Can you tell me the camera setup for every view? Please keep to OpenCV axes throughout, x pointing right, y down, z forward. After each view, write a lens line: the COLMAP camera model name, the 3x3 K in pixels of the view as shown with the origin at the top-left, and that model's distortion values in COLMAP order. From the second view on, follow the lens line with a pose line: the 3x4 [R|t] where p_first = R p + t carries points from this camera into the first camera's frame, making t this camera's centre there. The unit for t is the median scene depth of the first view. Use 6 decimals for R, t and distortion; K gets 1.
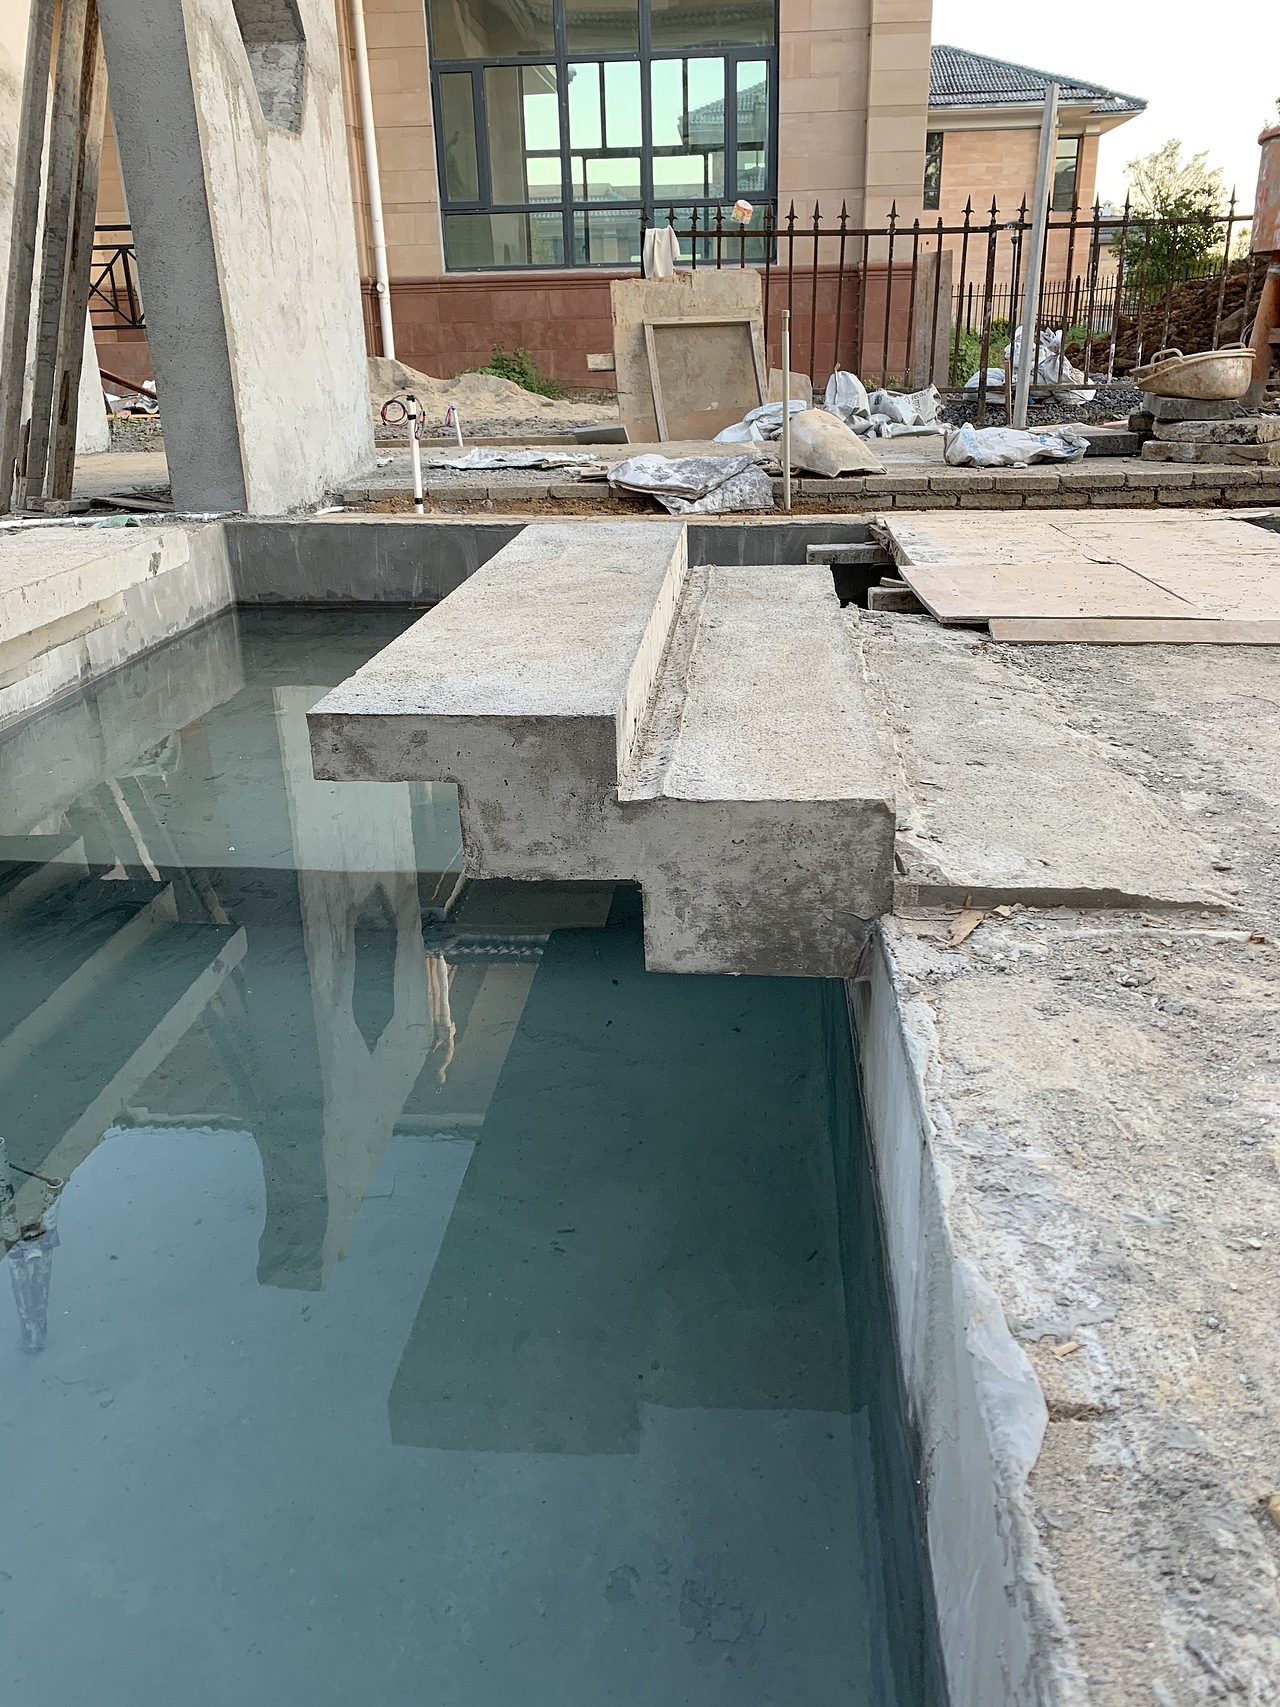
lens RADIAL K [[1299.8, 0, 648.4], [0, 1299.8, 841.1], [0, 0, 1]] dist [0.009378, -0.000782]
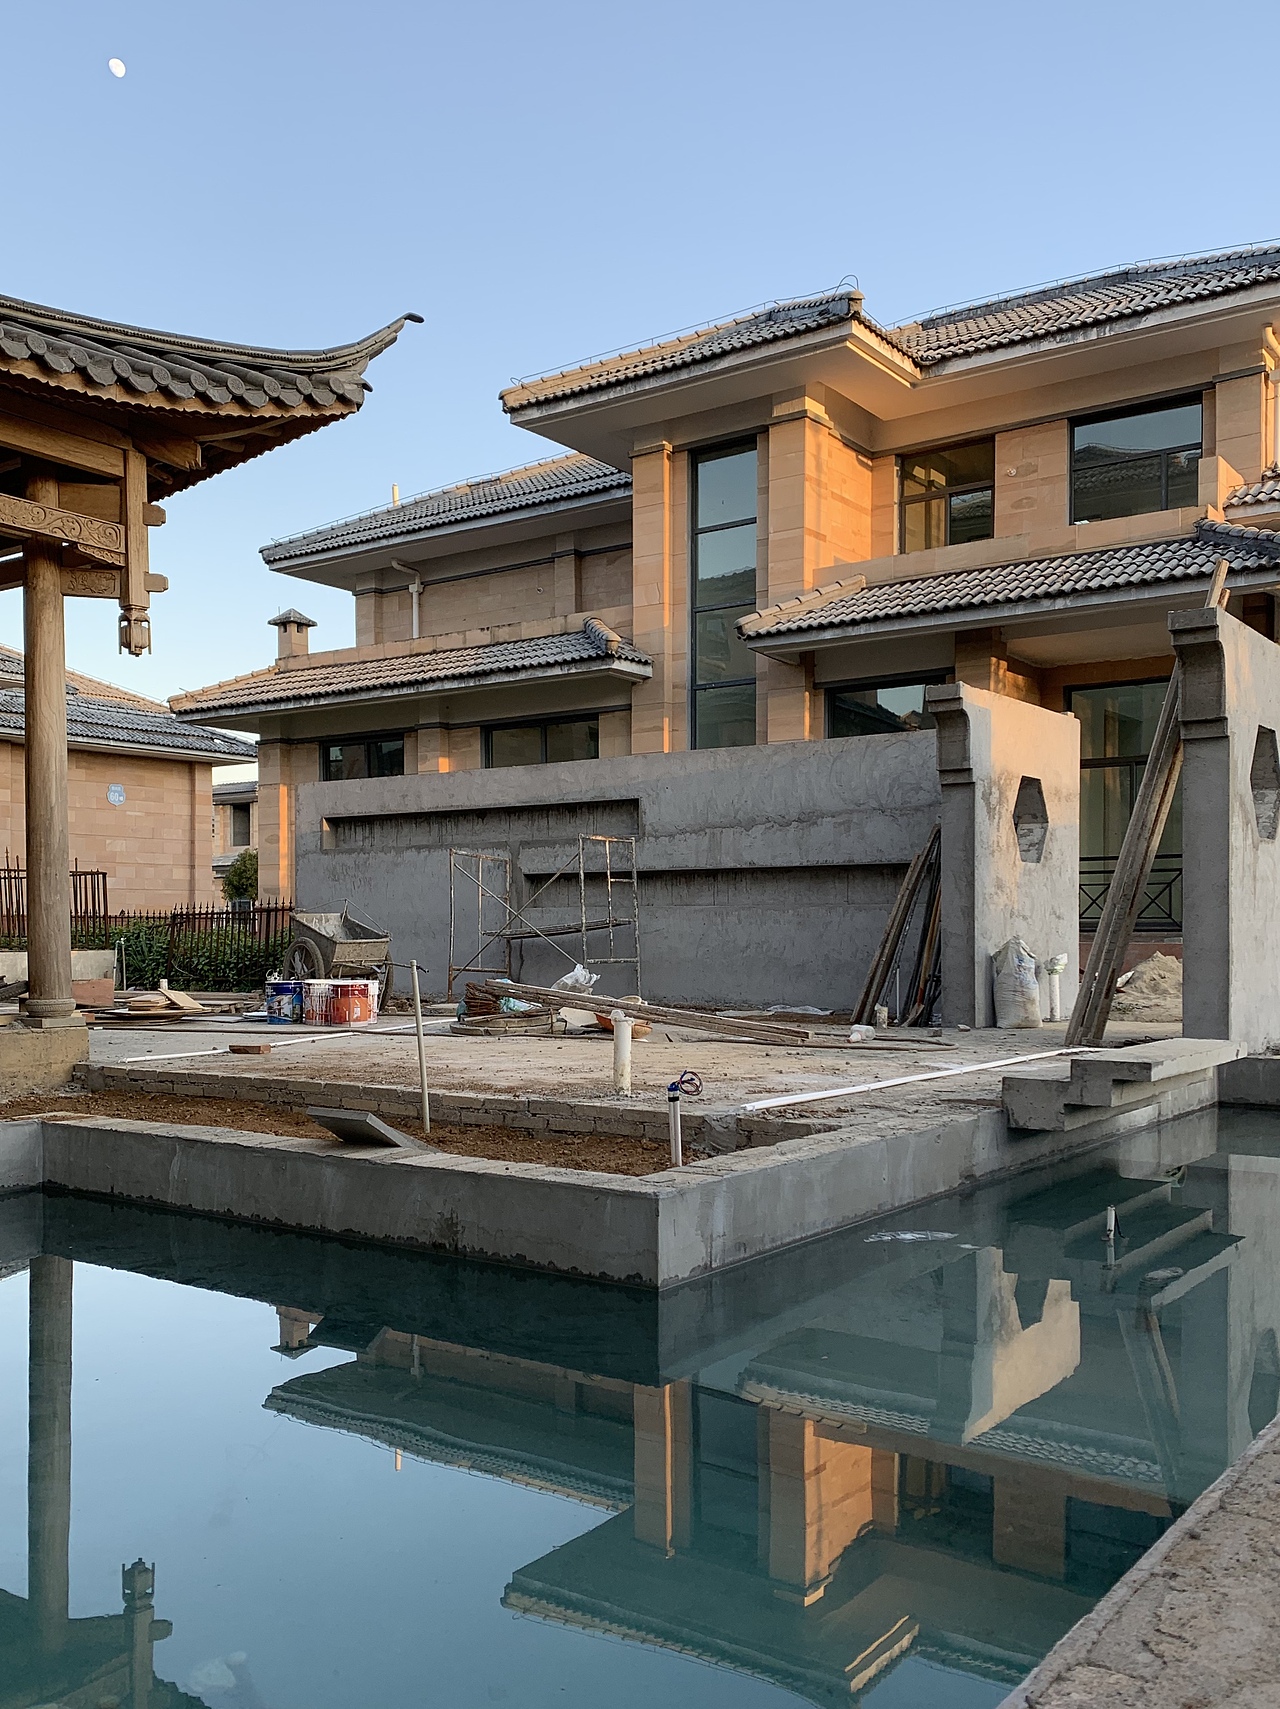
lens RADIAL K [[1476.0, 0, 648.6], [0, 1476.0, 939.4], [0, 0, 1]] dist [0.143541, -0.252968]
pose [[0.849357, 0.023005, -0.527317, 0.043869], [-0.207420, 0.933223, -0.293381, 0.197865], [0.485355, 0.358561, 0.797411, -0.565683]]
